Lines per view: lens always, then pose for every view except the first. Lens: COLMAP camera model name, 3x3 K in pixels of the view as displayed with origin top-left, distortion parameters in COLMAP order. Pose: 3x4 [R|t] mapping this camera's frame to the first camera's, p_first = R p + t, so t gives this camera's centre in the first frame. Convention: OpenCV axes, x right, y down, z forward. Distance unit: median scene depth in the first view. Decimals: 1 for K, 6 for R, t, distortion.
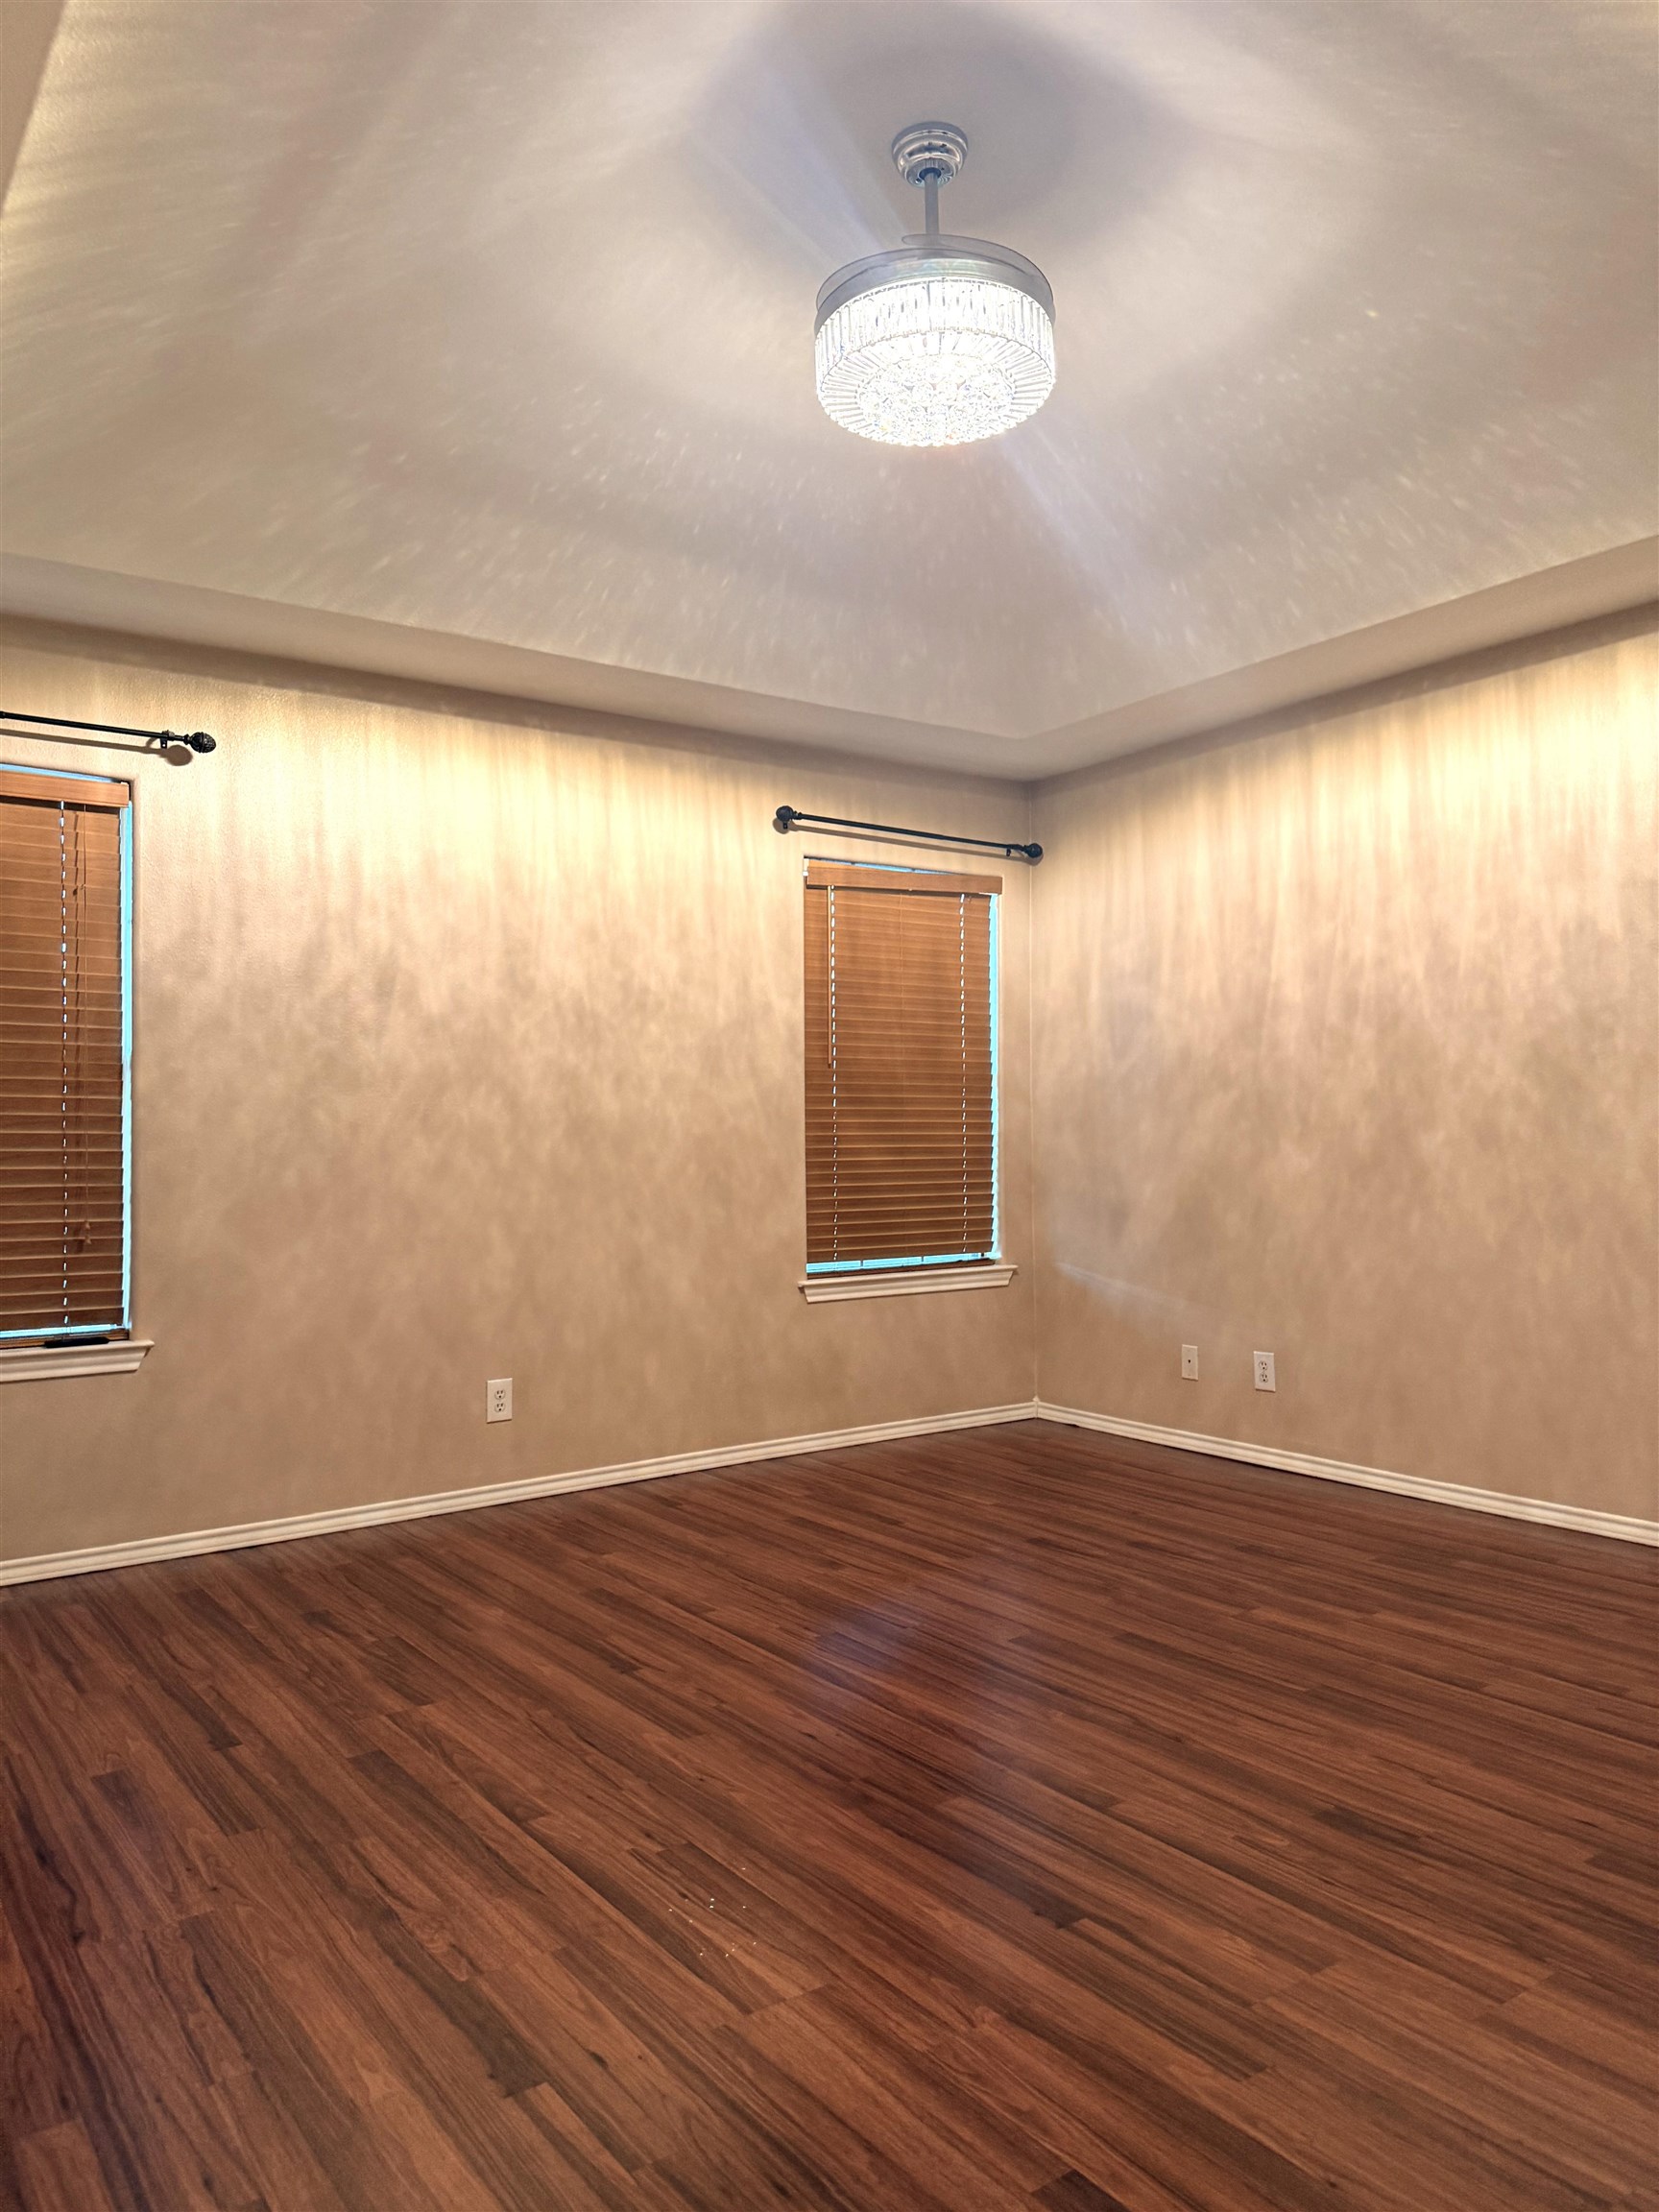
lens RADIAL K [[1544.6, 0, 837.2], [0, 1544.6, 1118.7], [0, 0, 1]] dist [0.149893, -0.288774]
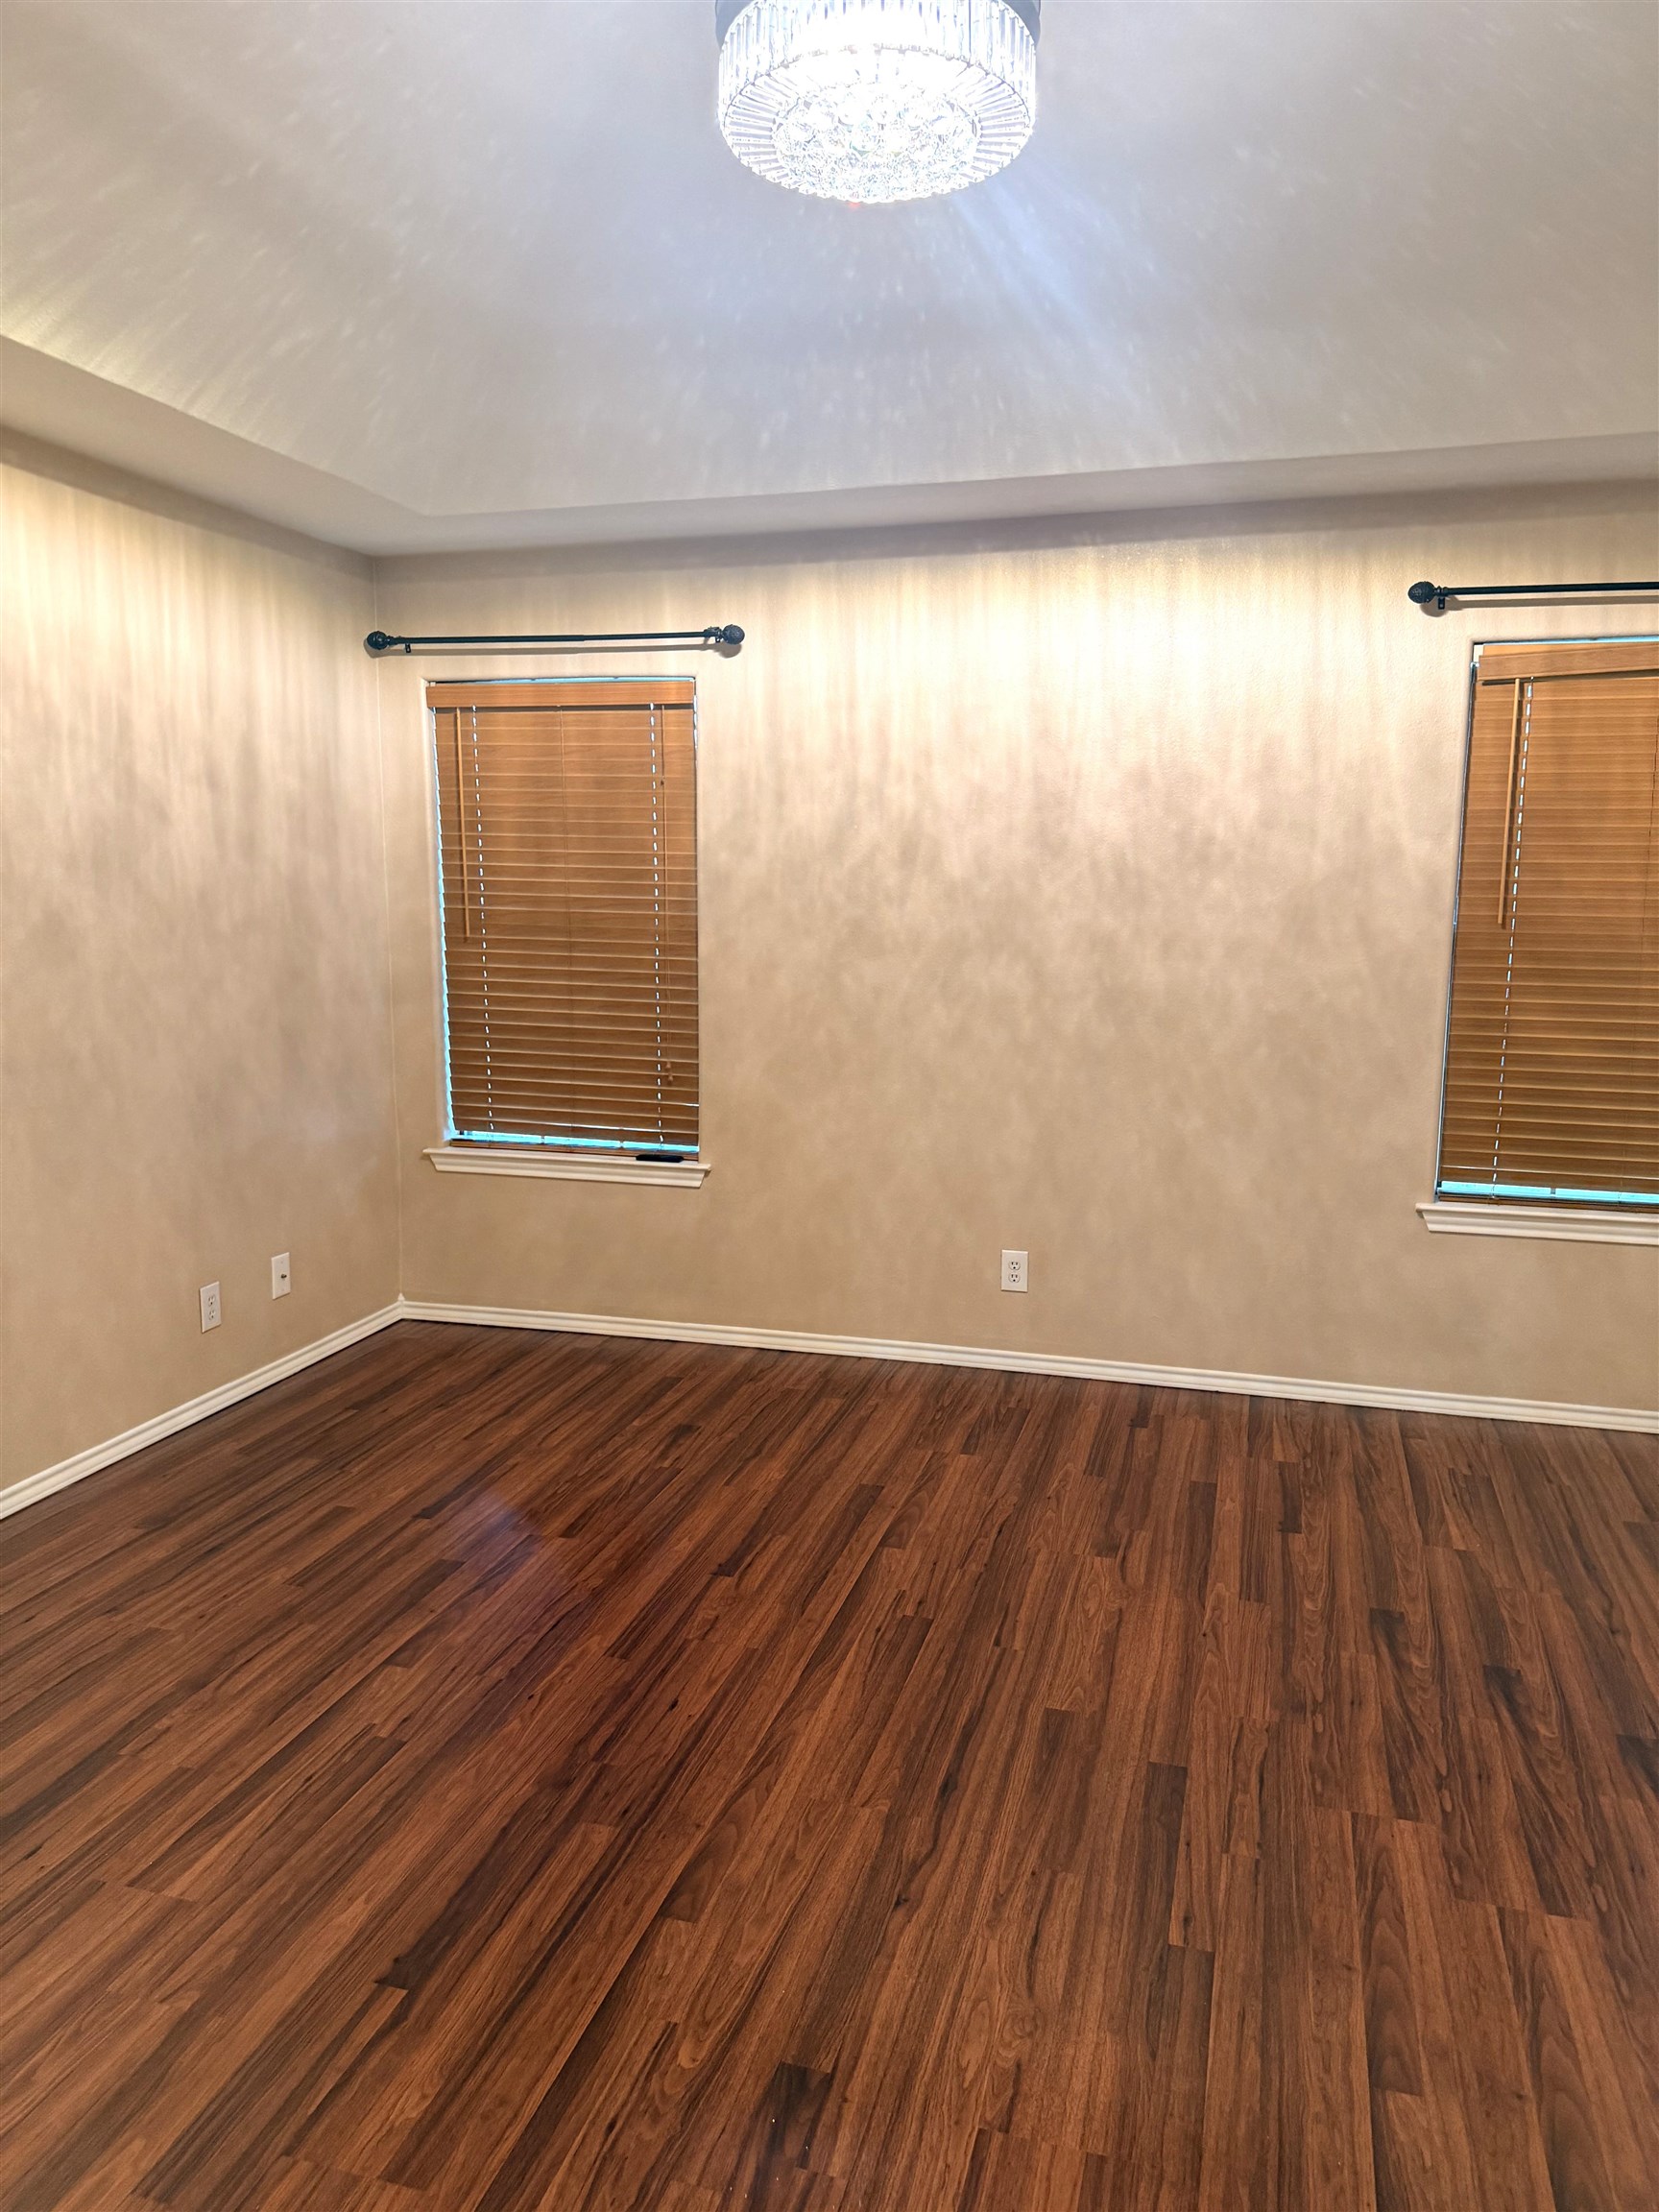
lens RADIAL K [[1544.6, 0, 837.2], [0, 1544.6, 1118.7], [0, 0, 1]] dist [0.149893, -0.288774]
pose [[0.617726, 0.136434, -0.774468, 0.479802], [-0.003303, 0.985277, 0.170936, -0.086099], [0.786387, -0.103033, 0.609081, 0.331228]]
